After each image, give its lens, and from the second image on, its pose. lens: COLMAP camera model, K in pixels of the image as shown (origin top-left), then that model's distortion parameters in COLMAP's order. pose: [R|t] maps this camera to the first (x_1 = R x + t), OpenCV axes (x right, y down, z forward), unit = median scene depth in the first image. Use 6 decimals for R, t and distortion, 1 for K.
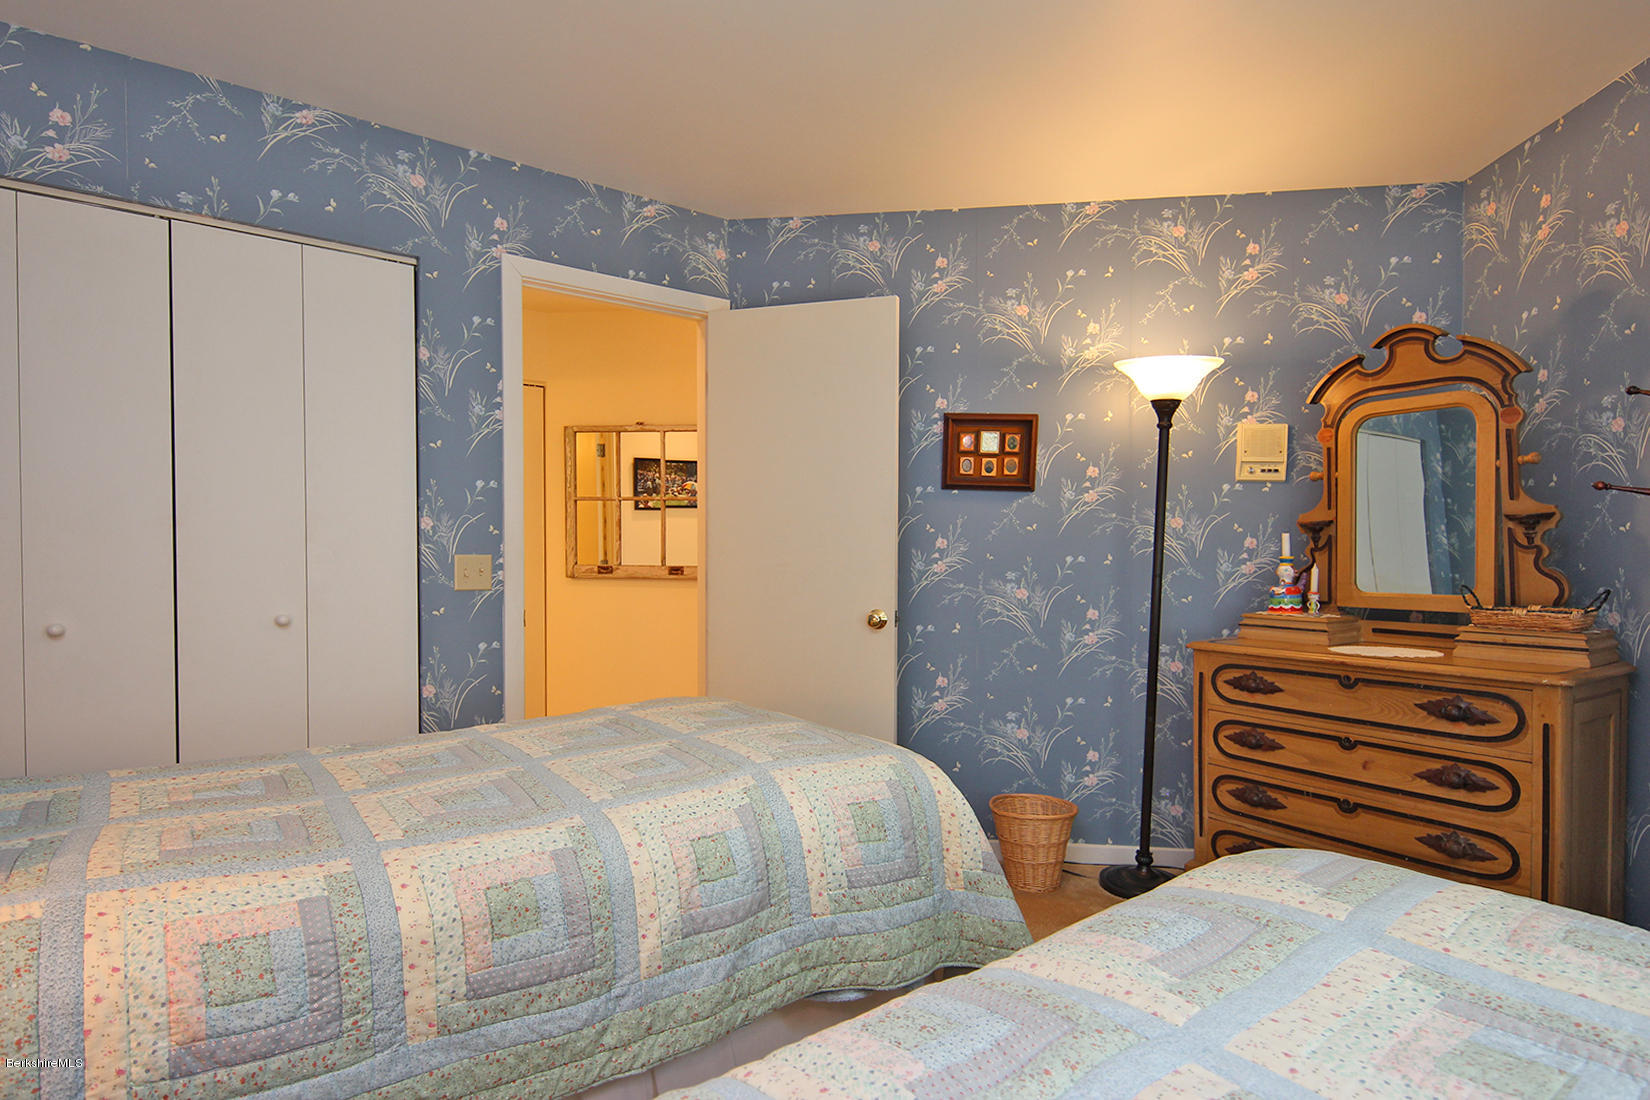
lens RADIAL K [[850.5, 0, 765.2], [0, 850.5, 567.8], [0, 0, 1]] dist [0.014579, -0.009910]
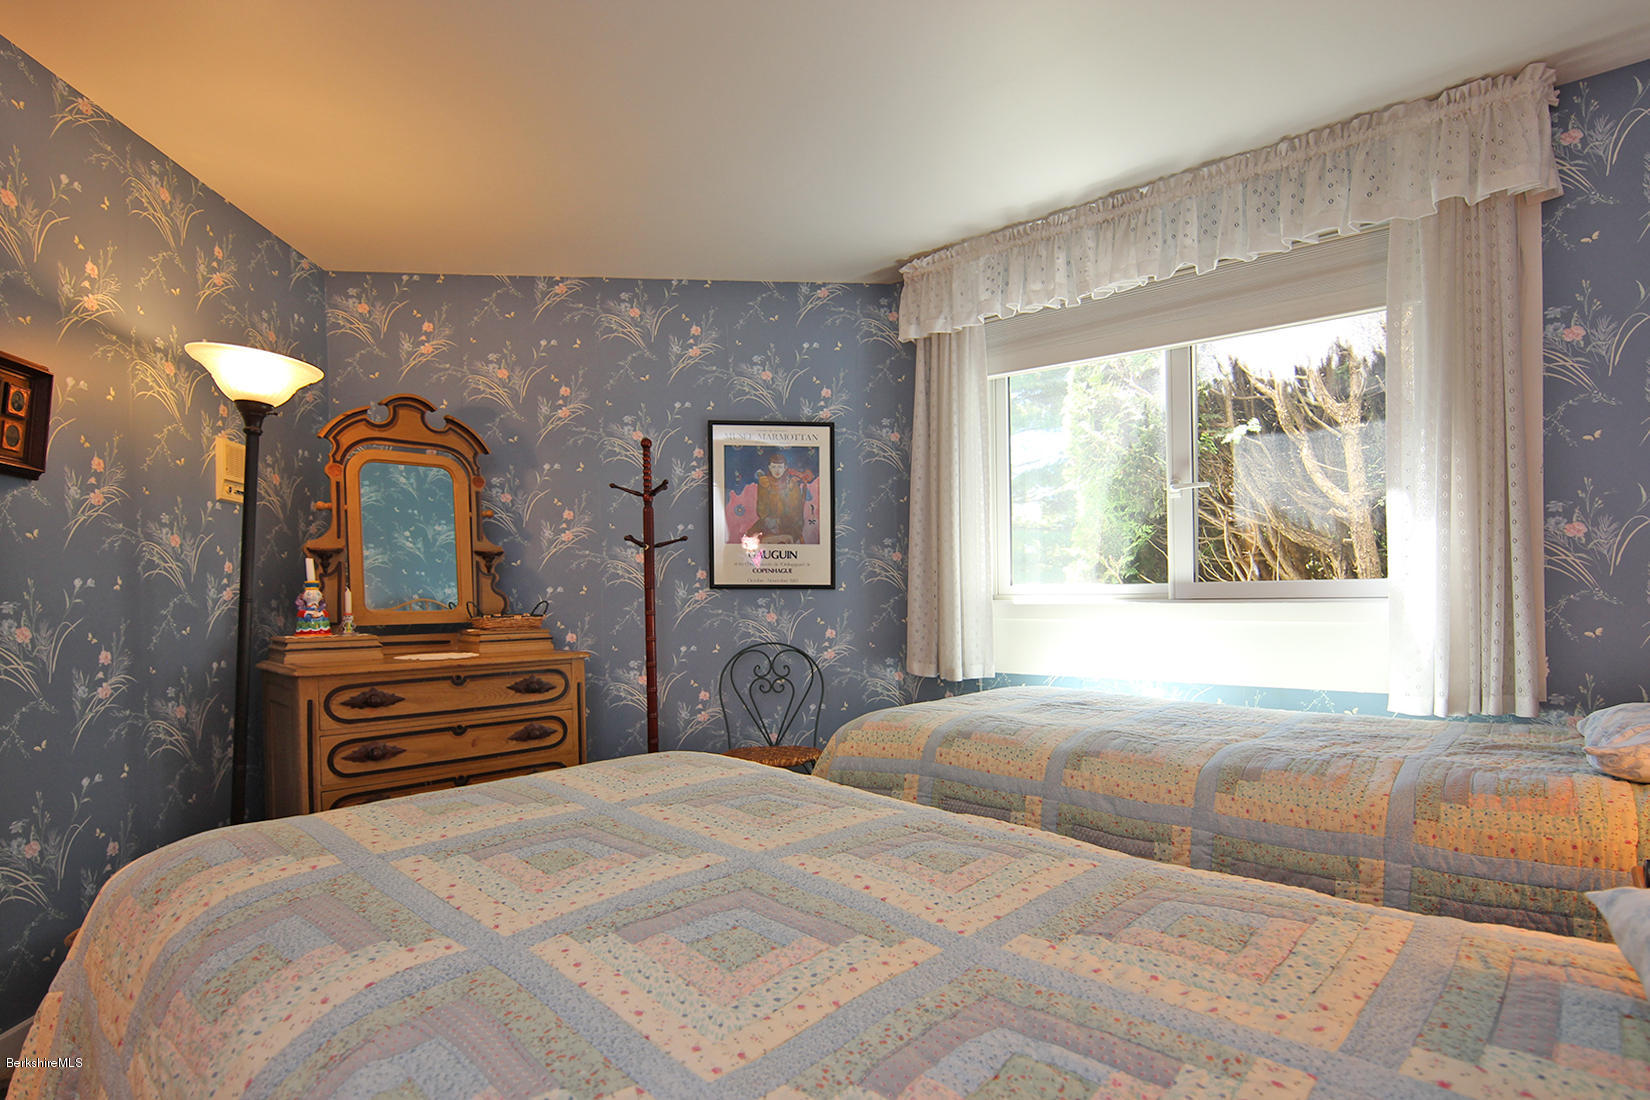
lens RADIAL K [[850.5, 0, 827.1], [0, 850.5, 595.6], [0, 0, 1]] dist [0.014579, -0.009910]
pose [[-0.206384, -0.001450, 0.978470, -0.582142], [0.026228, 0.999631, 0.007014, 0.014784], [-0.978119, 0.027111, -0.206270, 0.668594]]
